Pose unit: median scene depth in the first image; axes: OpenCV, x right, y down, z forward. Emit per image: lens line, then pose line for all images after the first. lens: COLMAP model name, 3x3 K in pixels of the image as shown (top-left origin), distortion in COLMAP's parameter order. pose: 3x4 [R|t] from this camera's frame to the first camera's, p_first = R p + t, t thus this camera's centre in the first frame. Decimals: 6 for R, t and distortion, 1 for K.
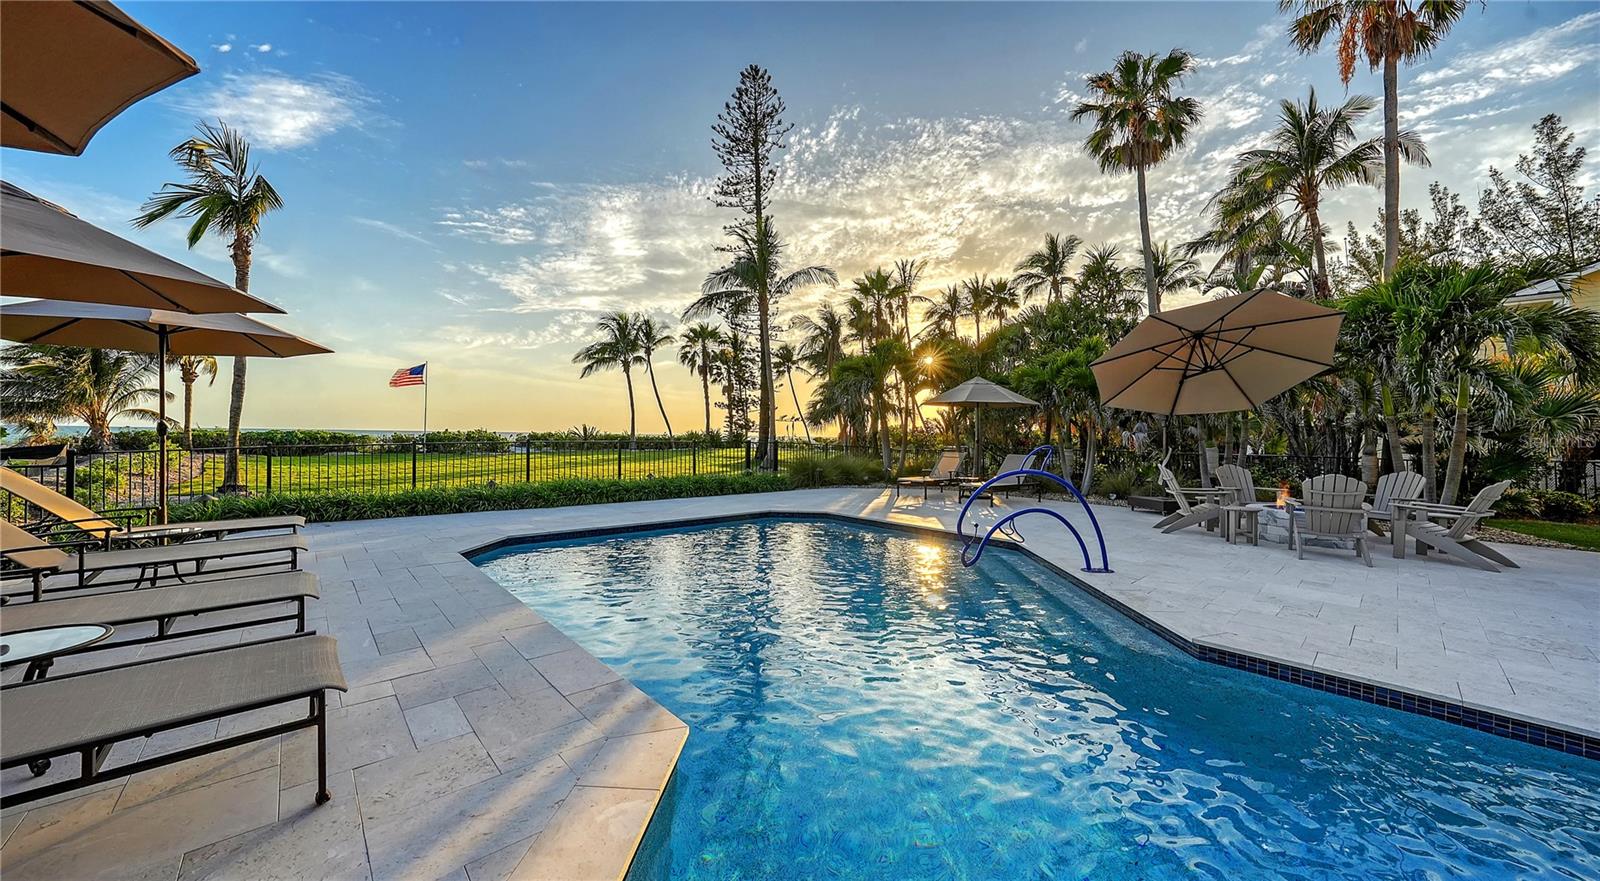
lens RADIAL K [[543.4, 0, 800.0], [0, 543.4, 440.5], [0, 0, 1]] dist [-0.022192, 0.005691]
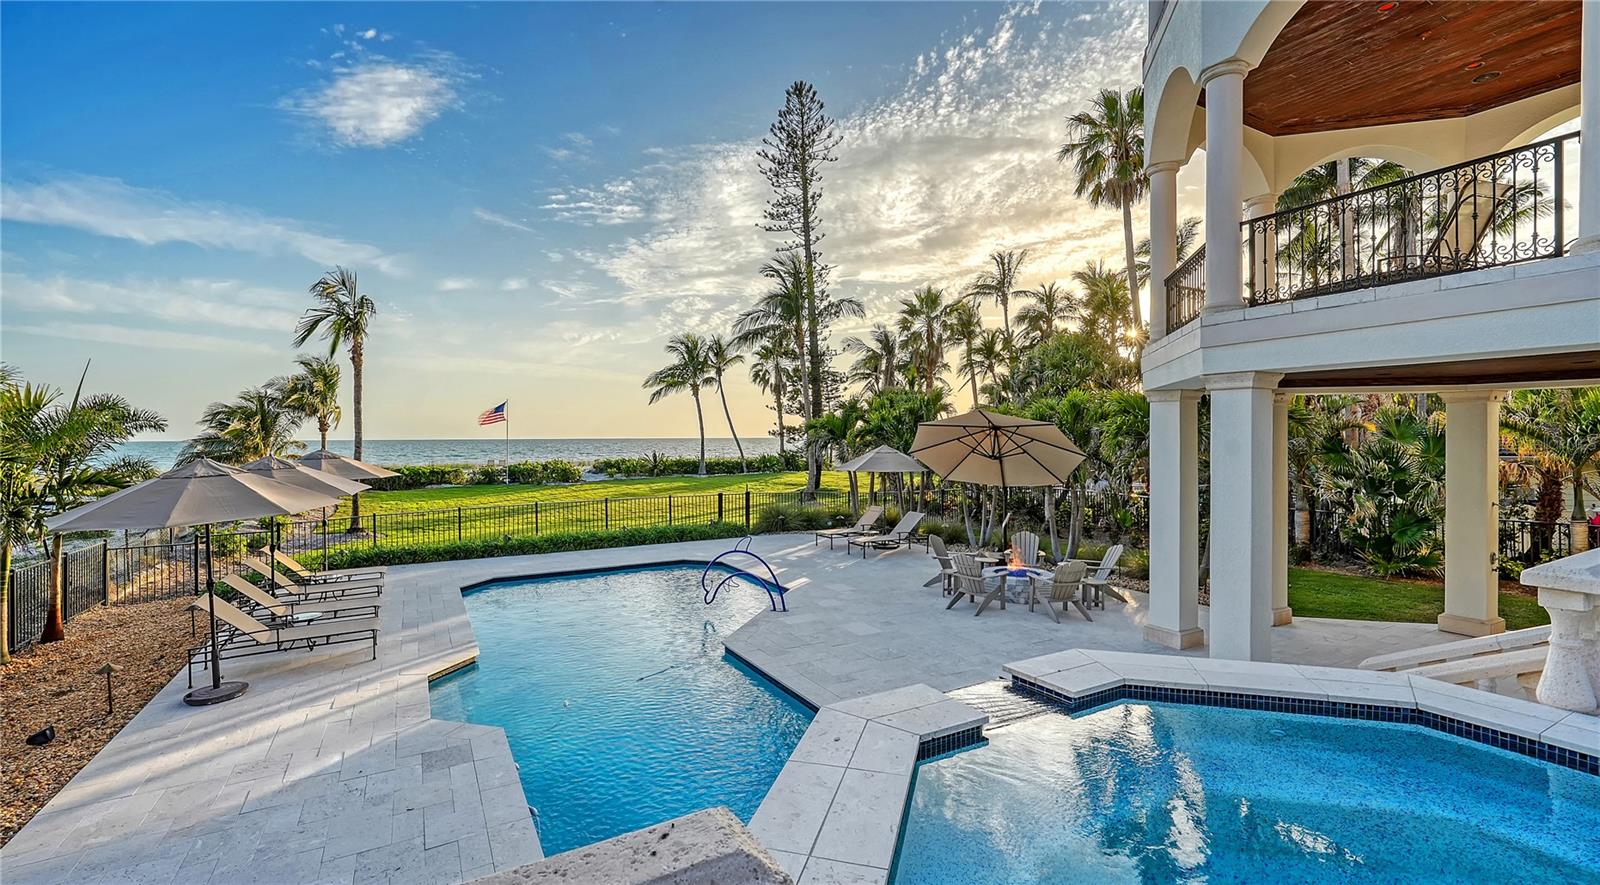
lens RADIAL K [[661.9, 0, 800.0], [0, 661.9, 442.5], [0, 0, 1]] dist [0.000865, -0.000002]
pose [[0.974636, -0.017527, -0.223107, 0.166589], [0.016742, 0.999845, -0.005407, -0.042004], [0.223168, 0.001535, 0.974779, -0.155355]]
